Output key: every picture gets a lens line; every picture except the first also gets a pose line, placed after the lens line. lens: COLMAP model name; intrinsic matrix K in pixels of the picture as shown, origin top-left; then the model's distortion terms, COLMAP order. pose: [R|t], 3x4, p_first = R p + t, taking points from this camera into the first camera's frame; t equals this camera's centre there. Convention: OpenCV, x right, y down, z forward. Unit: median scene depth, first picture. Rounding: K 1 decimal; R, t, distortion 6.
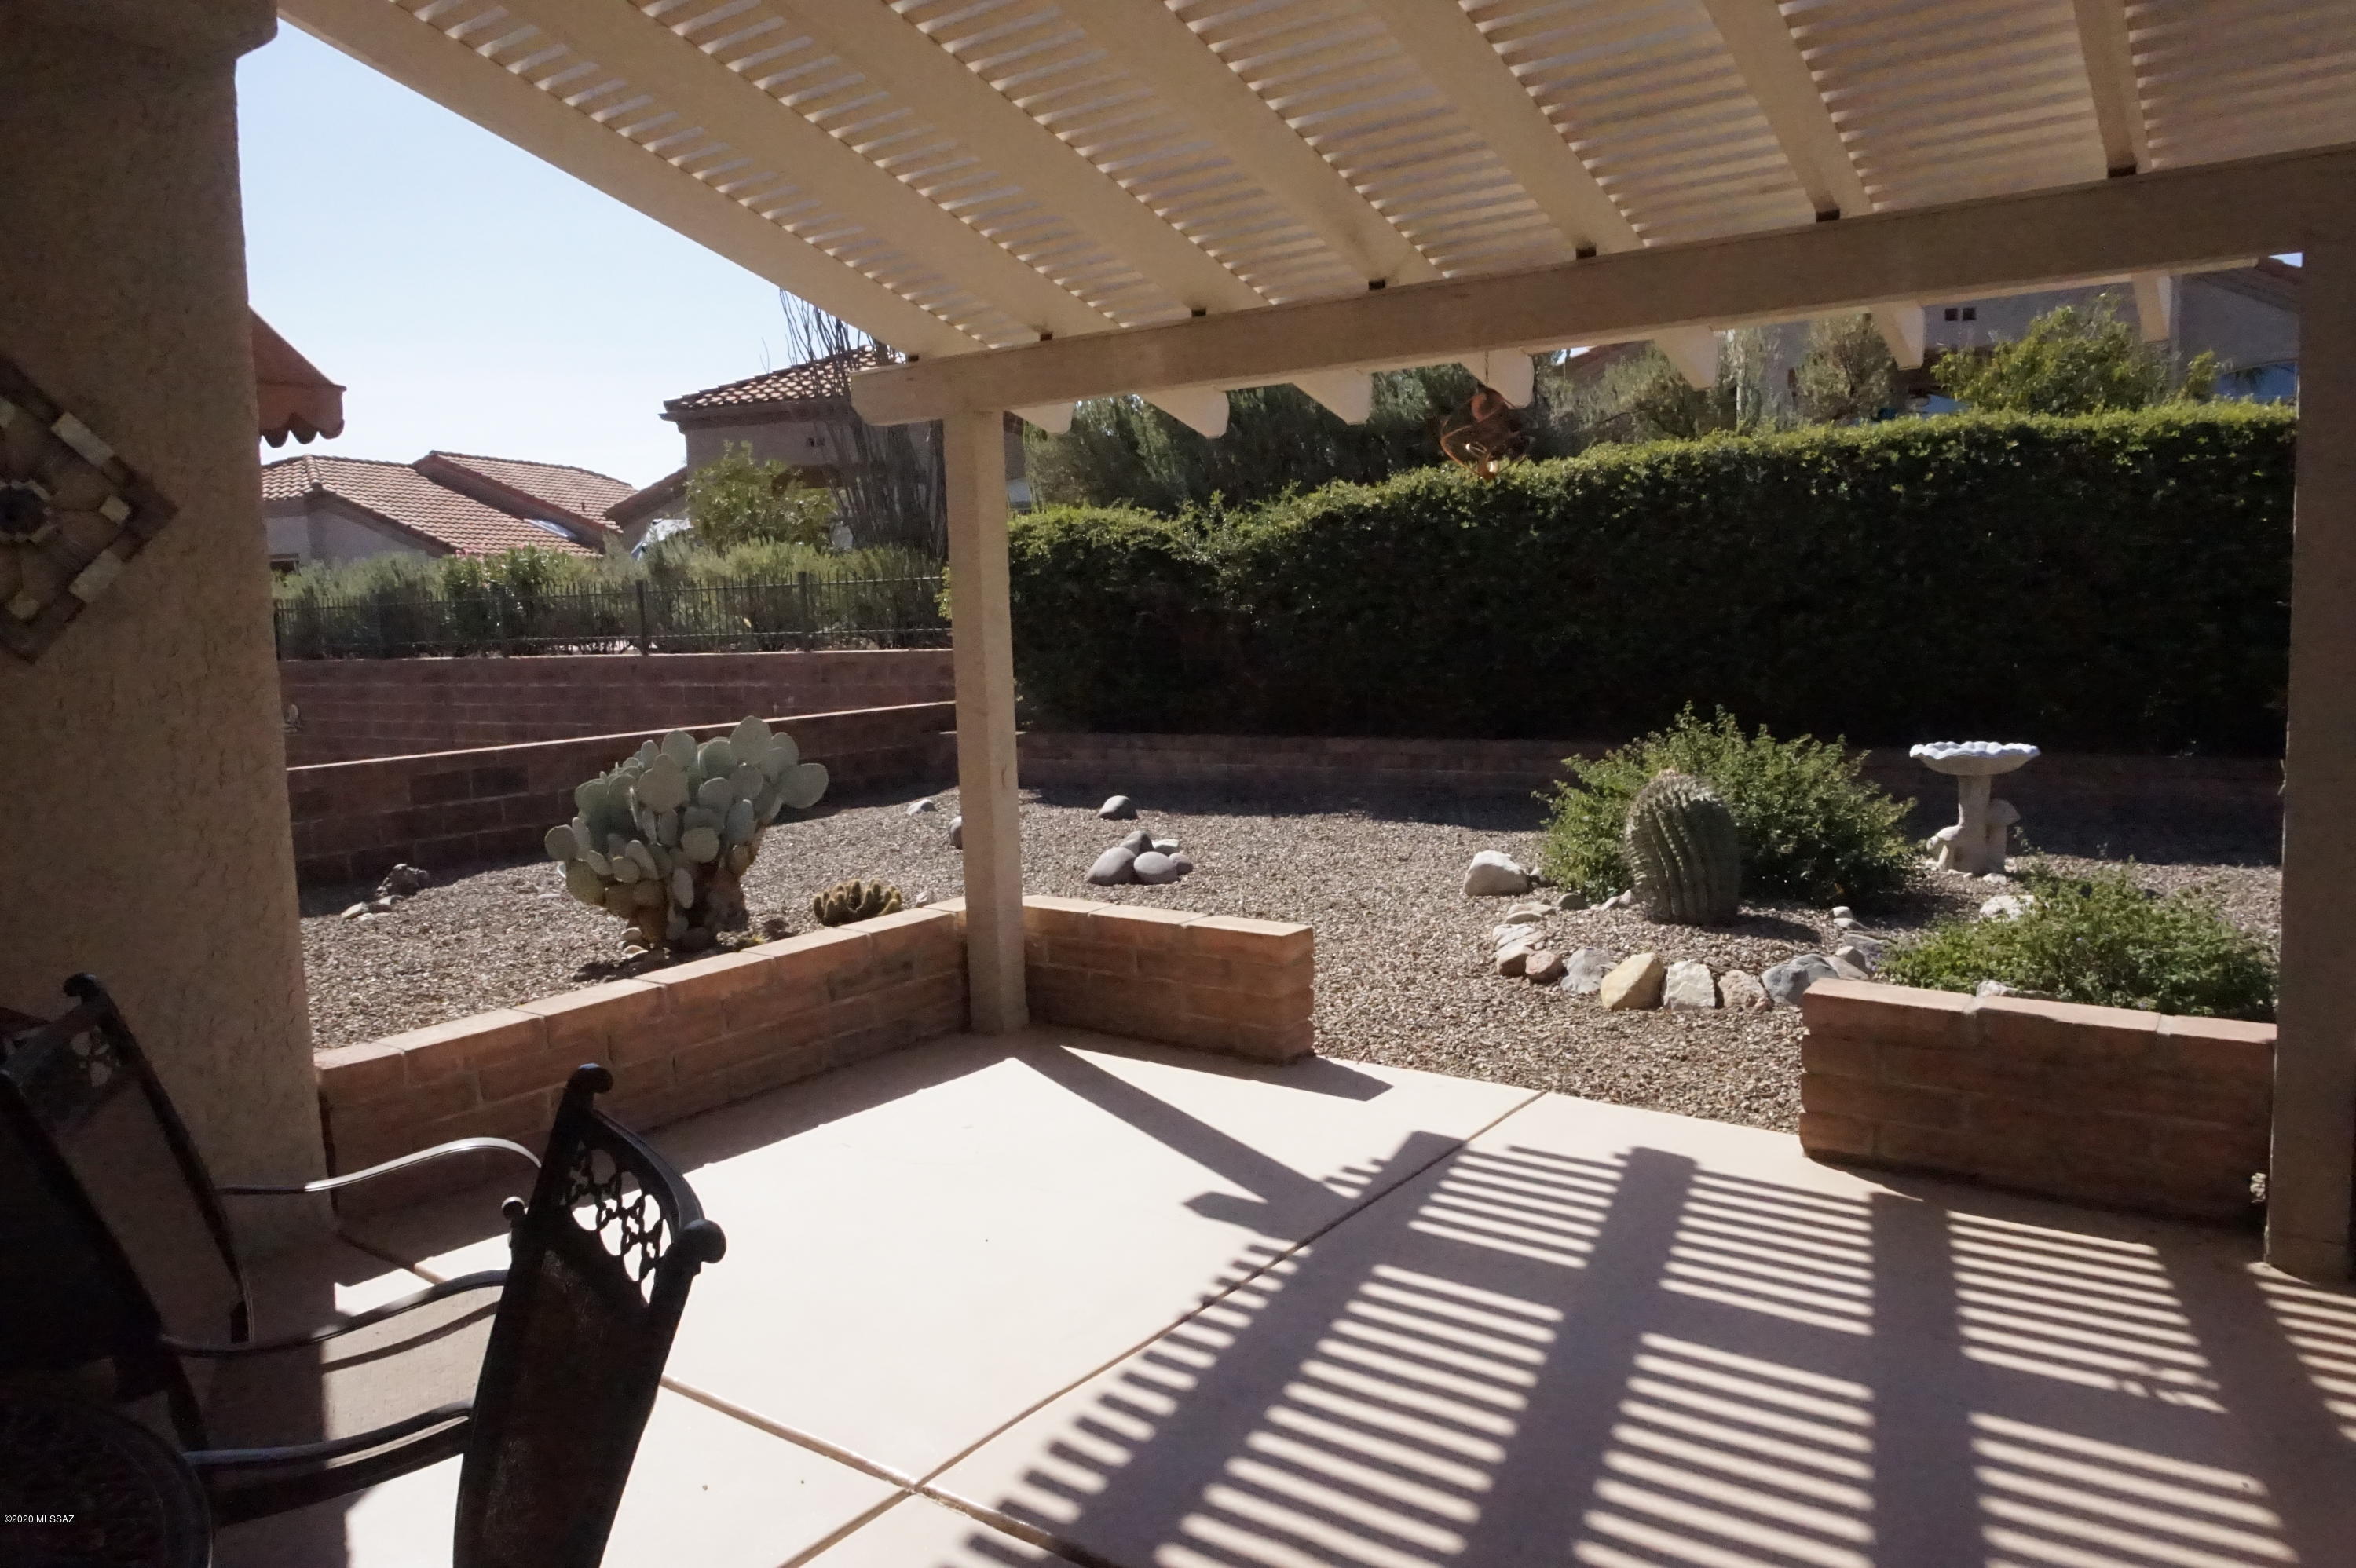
lens RADIAL K [[1596.3, 0, 1177.6], [0, 1596.3, 784.8], [0, 0, 1]] dist [-0.044381, 0.015956]
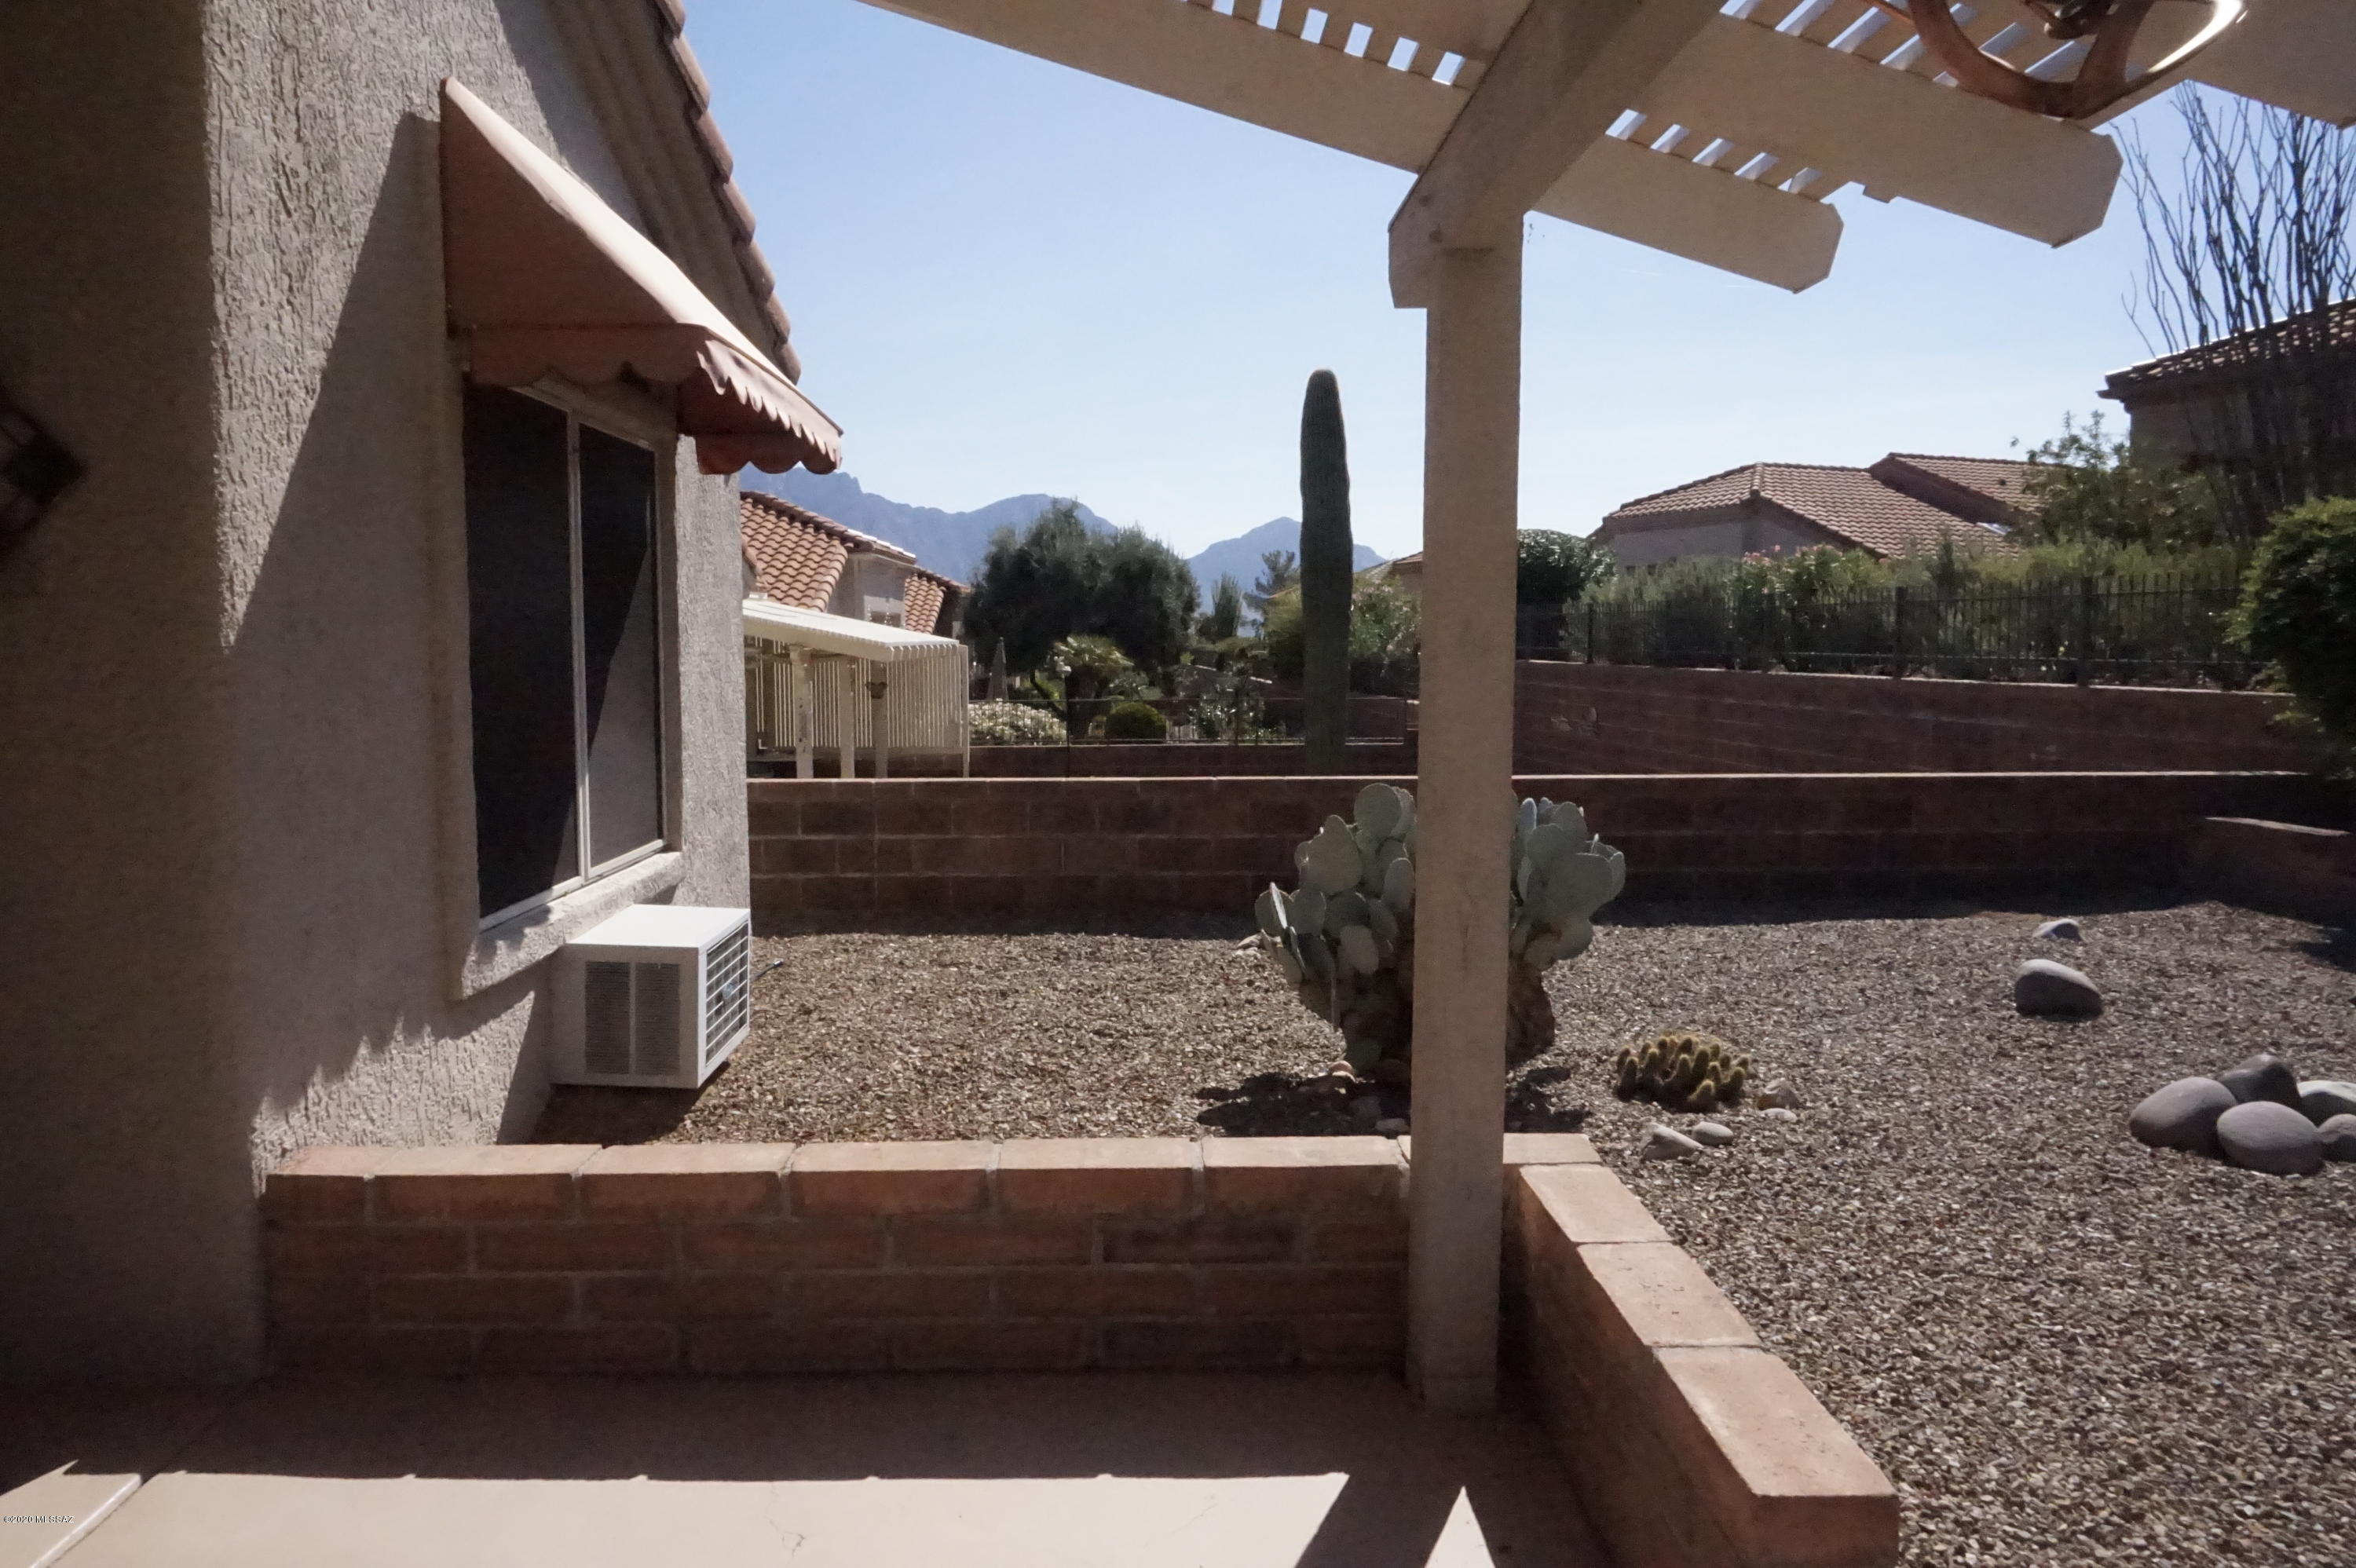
lens RADIAL K [[1596.3, 0, 1163.4], [0, 1596.3, 781.6], [0, 0, 1]] dist [-0.044381, 0.015956]
pose [[0.607604, 0.100115, -0.787905, 0.192612], [-0.106748, 0.993317, 0.043895, -0.056397], [0.787034, 0.057436, 0.614231, 0.480238]]
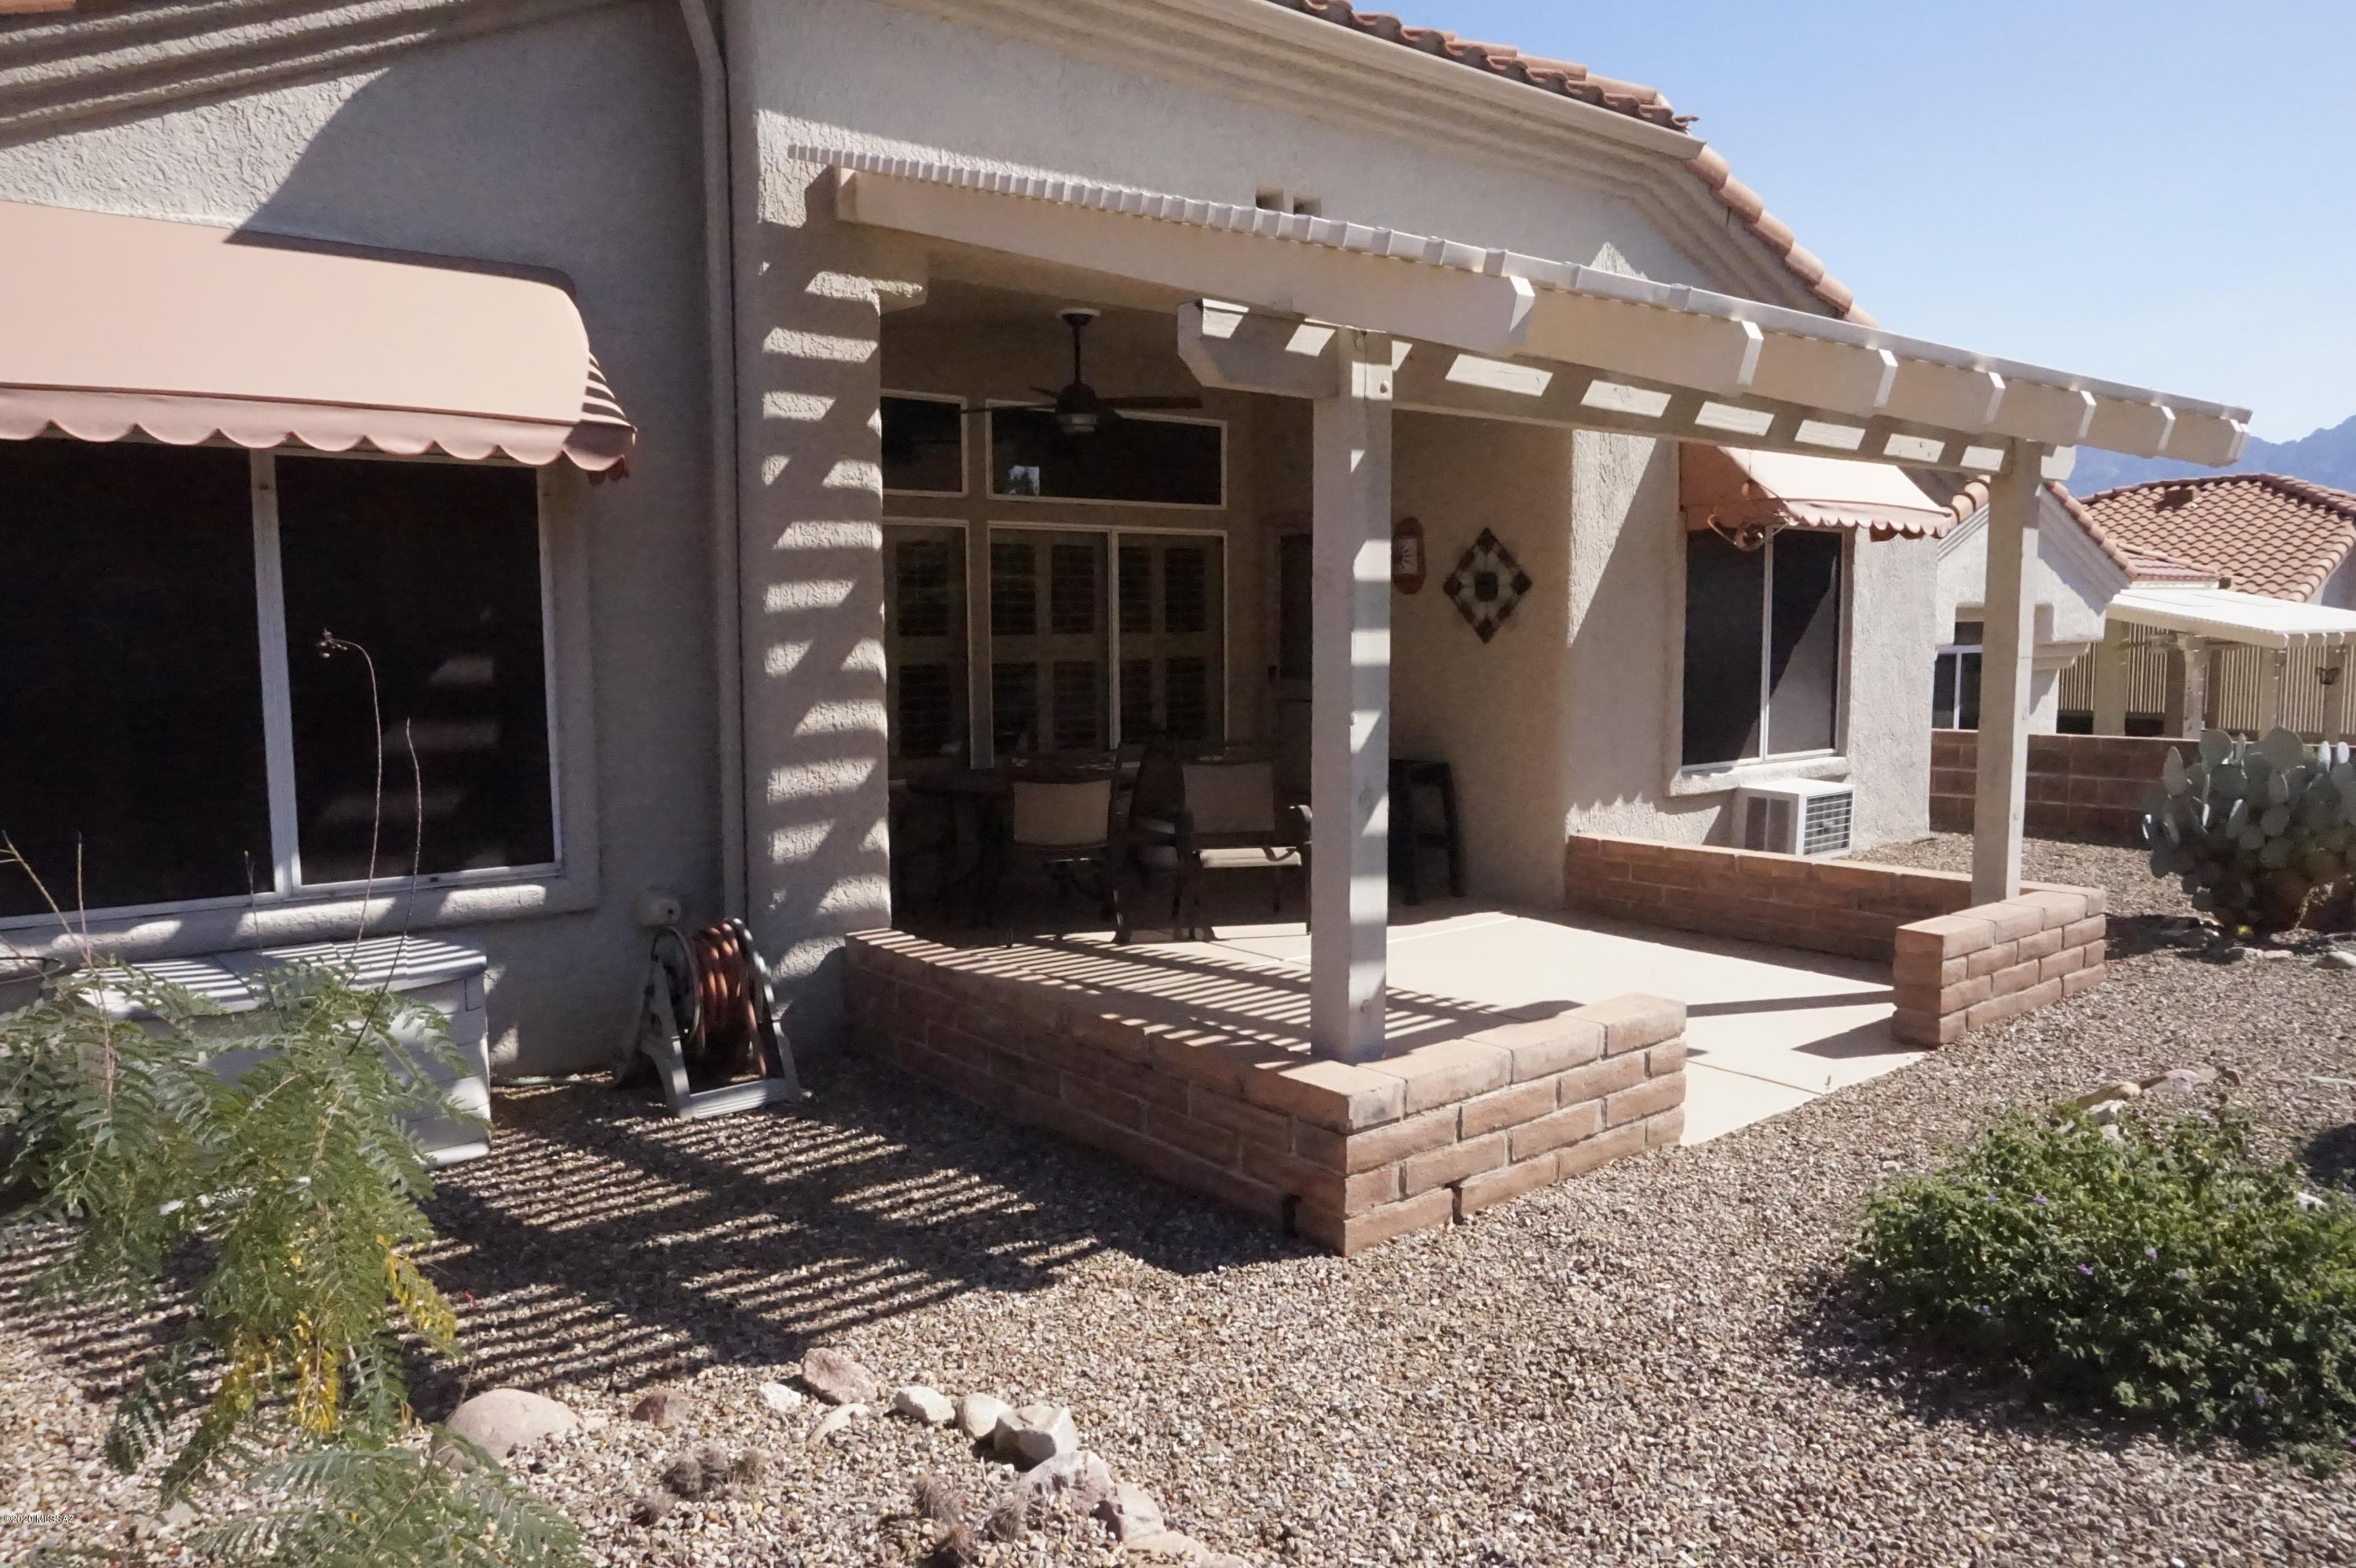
lens RADIAL K [[1596.3, 0, 1166.2], [0, 1596.3, 789.2], [0, 0, 1]] dist [-0.044381, 0.015956]
pose [[-0.270634, 0.130031, -0.953860, 0.953665], [-0.090494, 0.983012, 0.159681, -0.104181], [0.958420, 0.129534, -0.254269, 0.568028]]
